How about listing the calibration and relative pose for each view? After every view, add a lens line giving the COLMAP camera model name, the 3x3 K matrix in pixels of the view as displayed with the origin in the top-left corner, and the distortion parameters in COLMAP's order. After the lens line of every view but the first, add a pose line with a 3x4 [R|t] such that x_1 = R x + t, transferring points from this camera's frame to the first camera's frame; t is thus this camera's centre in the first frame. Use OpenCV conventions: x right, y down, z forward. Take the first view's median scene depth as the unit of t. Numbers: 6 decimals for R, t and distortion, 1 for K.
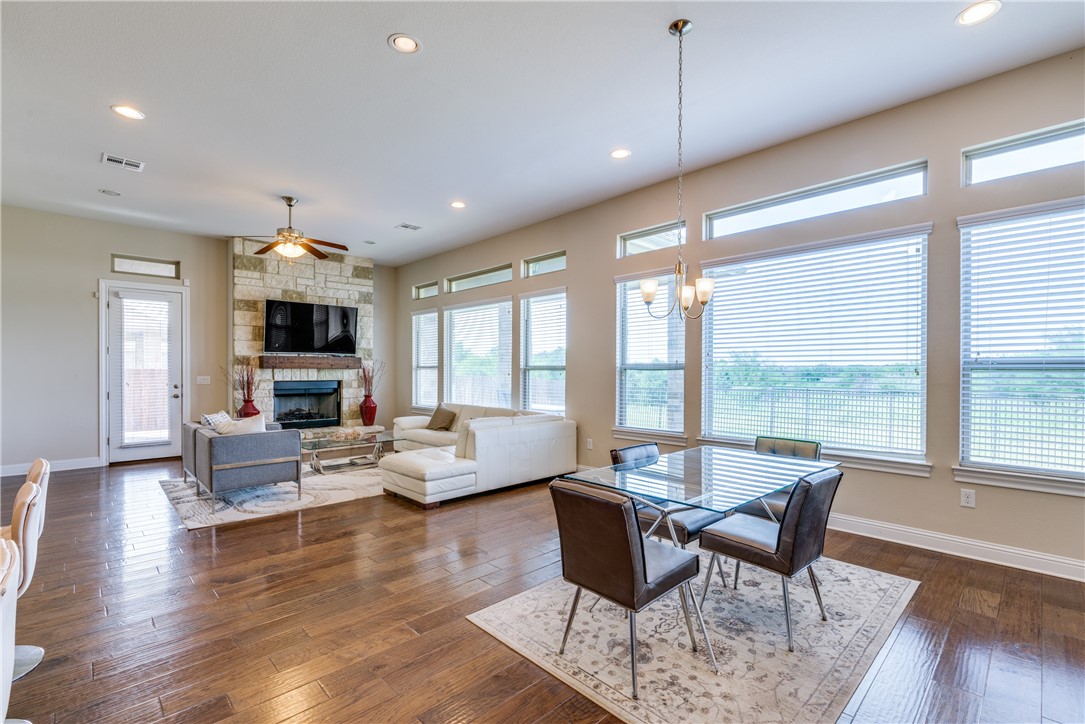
lens RADIAL K [[469.8, 0, 534.6], [0, 469.8, 366.8], [0, 0, 1]] dist [0.000512, -0.000866]
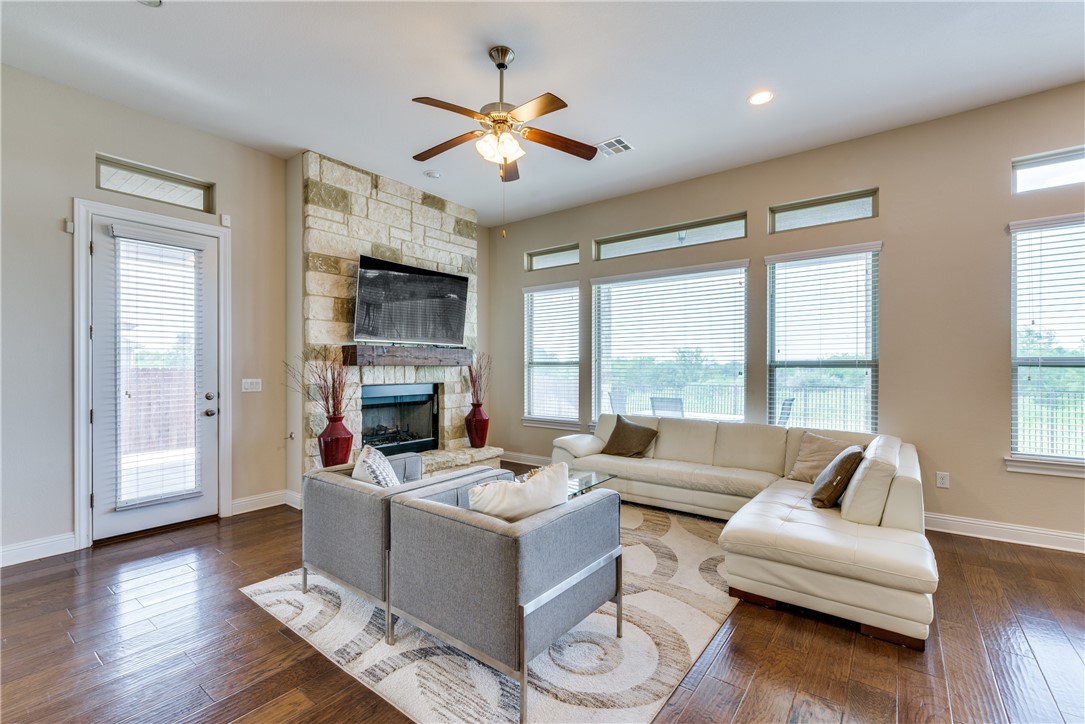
lens RADIAL K [[469.8, 0, 551.6], [0, 469.8, 365.2], [0, 0, 1]] dist [0.000512, -0.000866]
pose [[0.988273, -0.001555, 0.152689, -0.405270], [0.001057, 0.999994, 0.003345, 0.001249], [-0.152693, -0.003145, 0.988269, 0.335181]]
